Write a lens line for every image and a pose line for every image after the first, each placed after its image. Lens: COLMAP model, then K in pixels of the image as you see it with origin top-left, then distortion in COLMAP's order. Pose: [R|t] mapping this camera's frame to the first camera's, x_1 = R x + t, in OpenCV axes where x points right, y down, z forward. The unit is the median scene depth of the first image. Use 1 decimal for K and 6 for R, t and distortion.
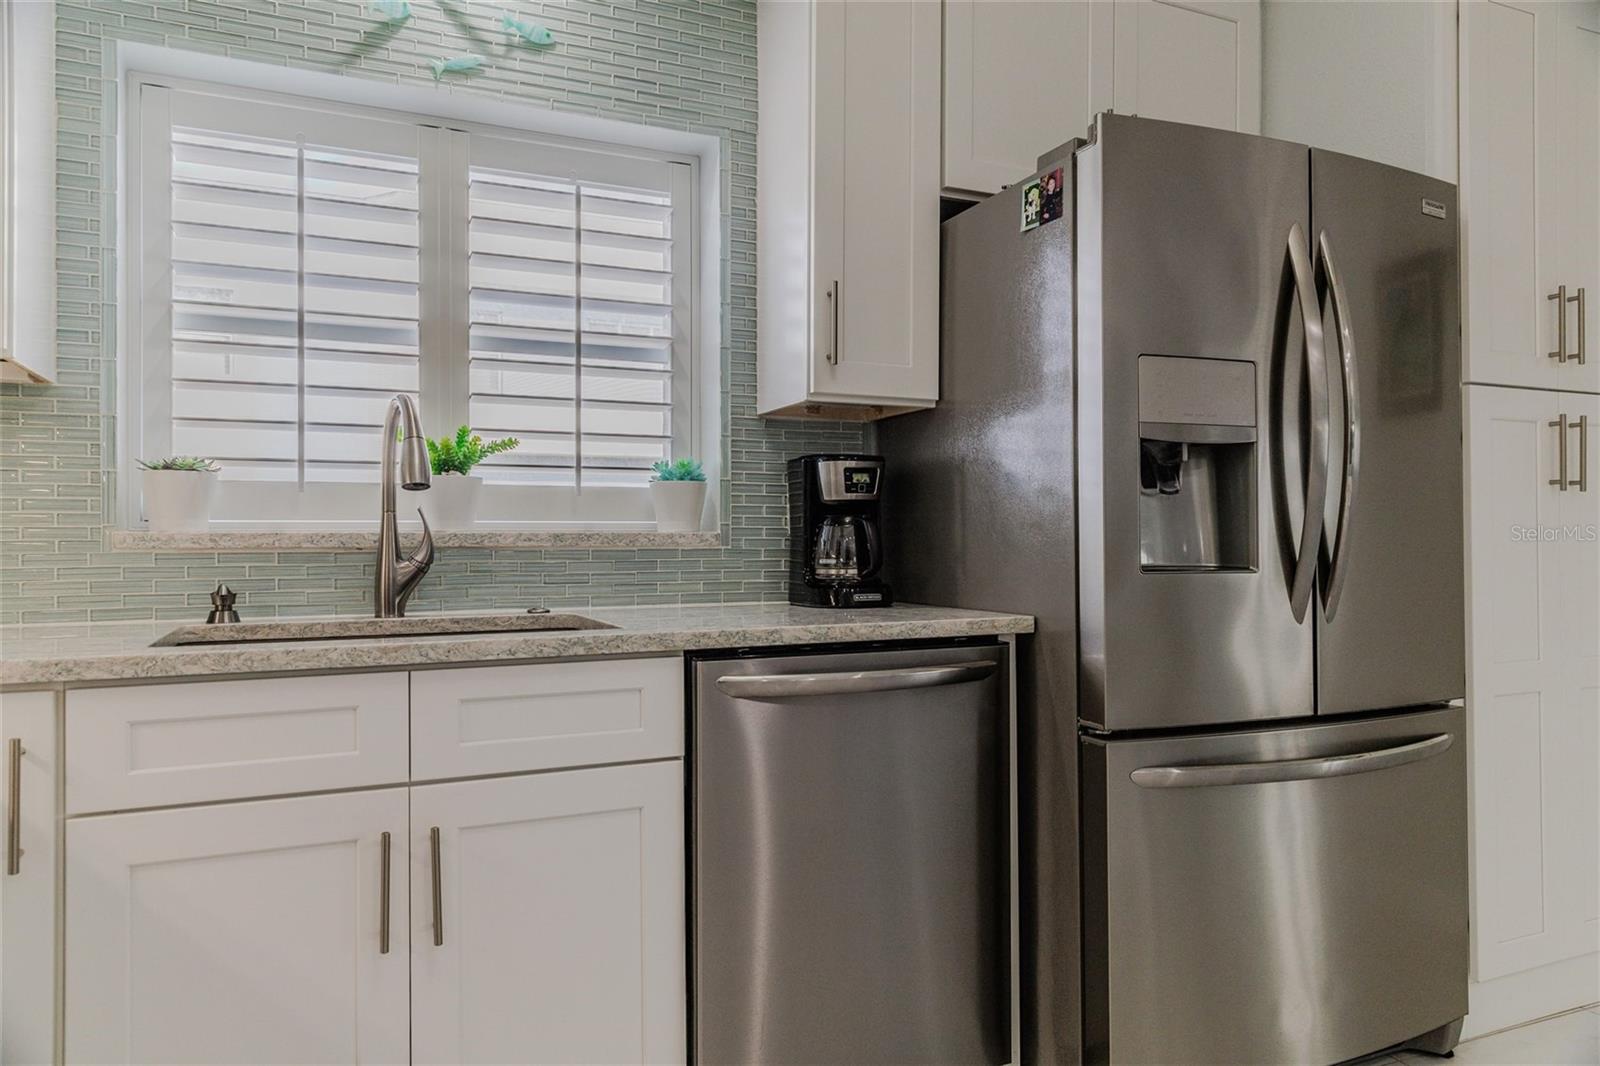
lens RADIAL K [[1085.4, 0, 800.1], [0, 1085.4, 522.6], [0, 0, 1]] dist [0.025220, -0.000375]
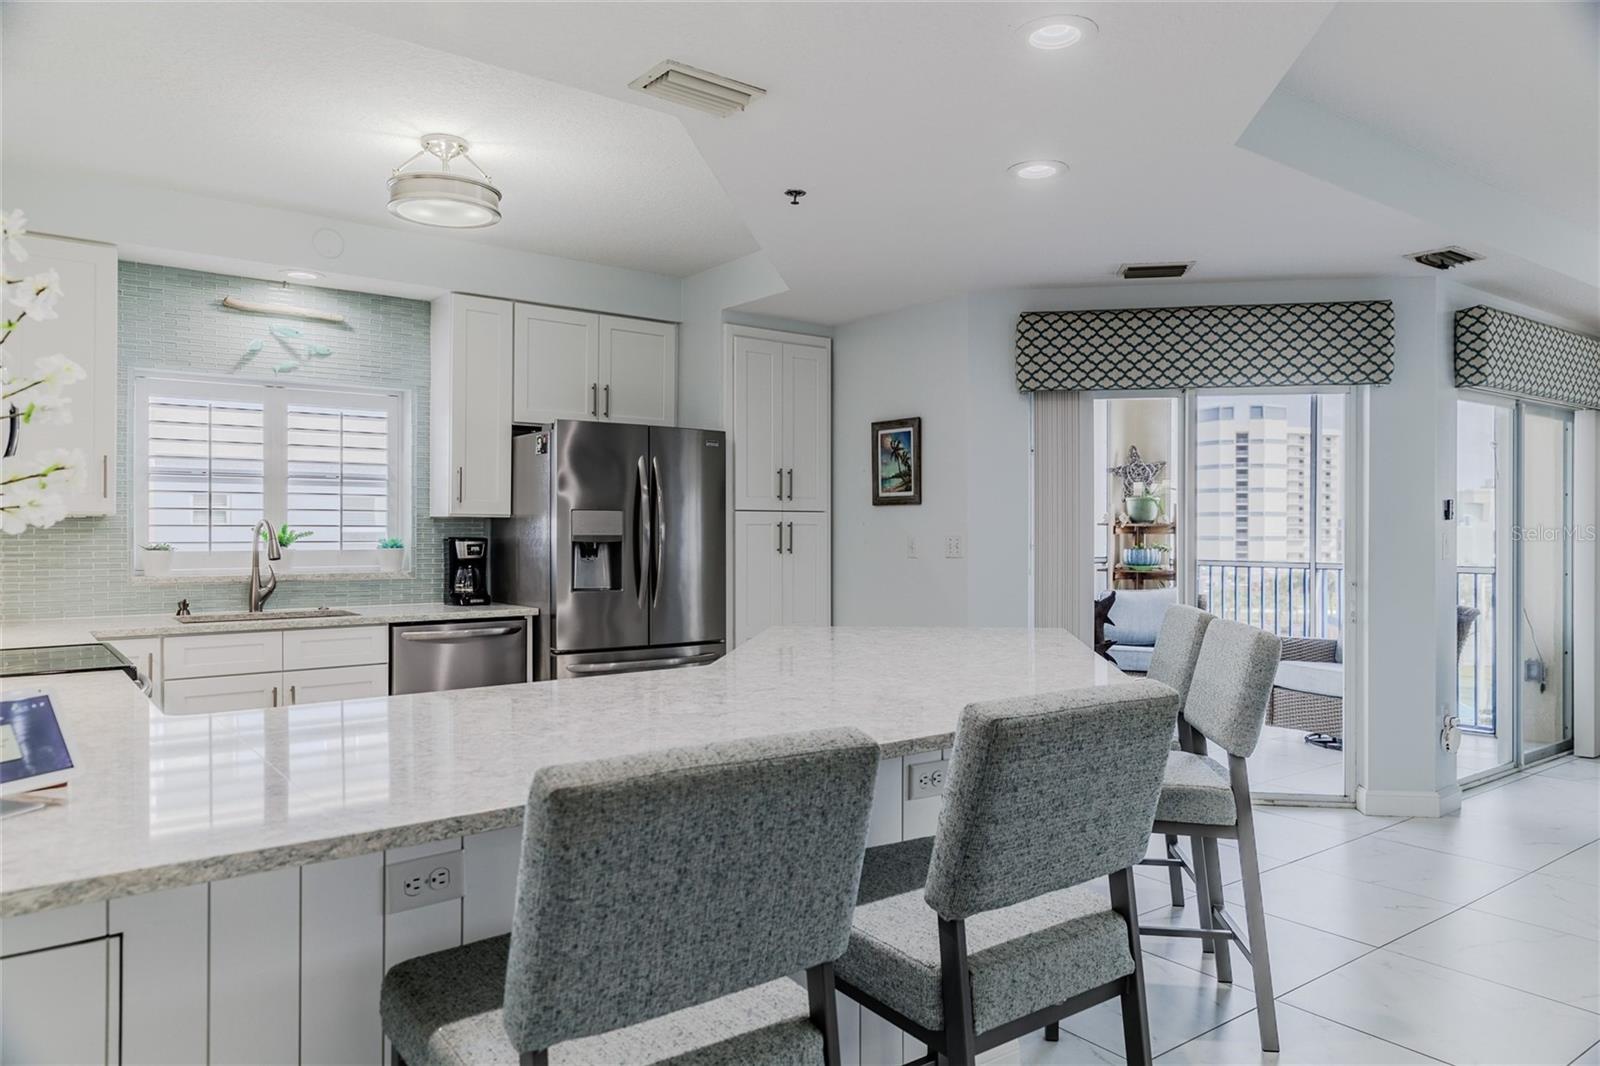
lens RADIAL K [[1062.1, 0, 789.9], [0, 1062.1, 533.8], [0, 0, 1]] dist [0.020970, -0.000121]
pose [[0.974858, 0.004763, 0.222776, 0.221938], [-0.008763, 0.999818, 0.016970, -0.126948], [-0.222655, -0.018496, 0.974722, -1.453881]]
